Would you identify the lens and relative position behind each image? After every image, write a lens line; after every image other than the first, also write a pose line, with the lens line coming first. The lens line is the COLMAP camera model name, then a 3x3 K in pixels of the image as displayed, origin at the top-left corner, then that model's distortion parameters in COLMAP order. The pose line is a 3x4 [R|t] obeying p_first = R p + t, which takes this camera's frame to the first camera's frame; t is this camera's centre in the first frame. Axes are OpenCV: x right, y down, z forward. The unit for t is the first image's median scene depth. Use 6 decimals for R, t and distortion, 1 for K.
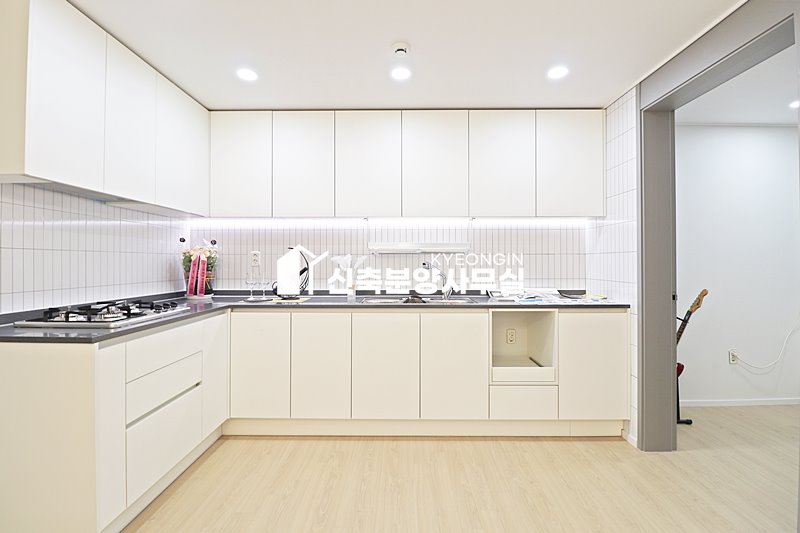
lens RADIAL K [[372.5, 0, 401.4], [0, 372.5, 261.7], [0, 0, 1]] dist [0.000030, -0.009670]
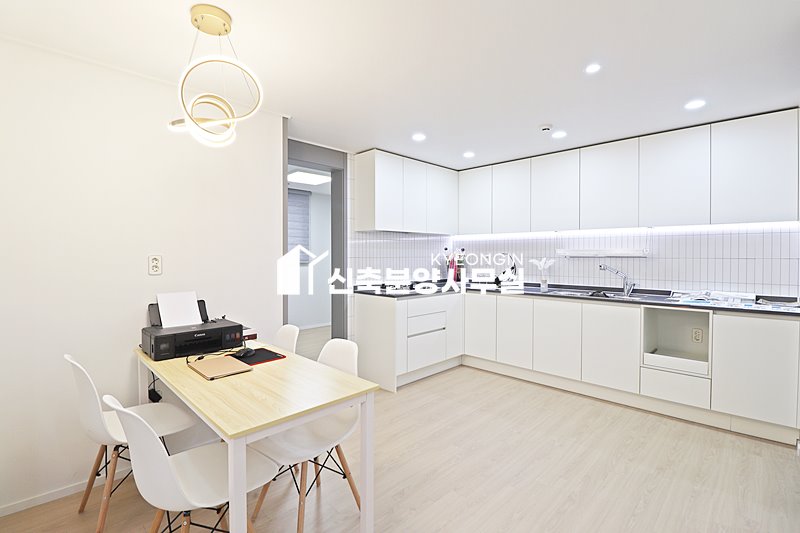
lens RADIAL K [[372.5, 0, 403.5], [0, 372.5, 264.7], [0, 0, 1]] dist [0.000030, -0.009670]
pose [[0.721670, 0.020972, -0.691920, 0.500759], [0.000570, 0.999523, 0.030889, -0.041769], [0.692237, -0.022686, 0.721313, -0.407847]]
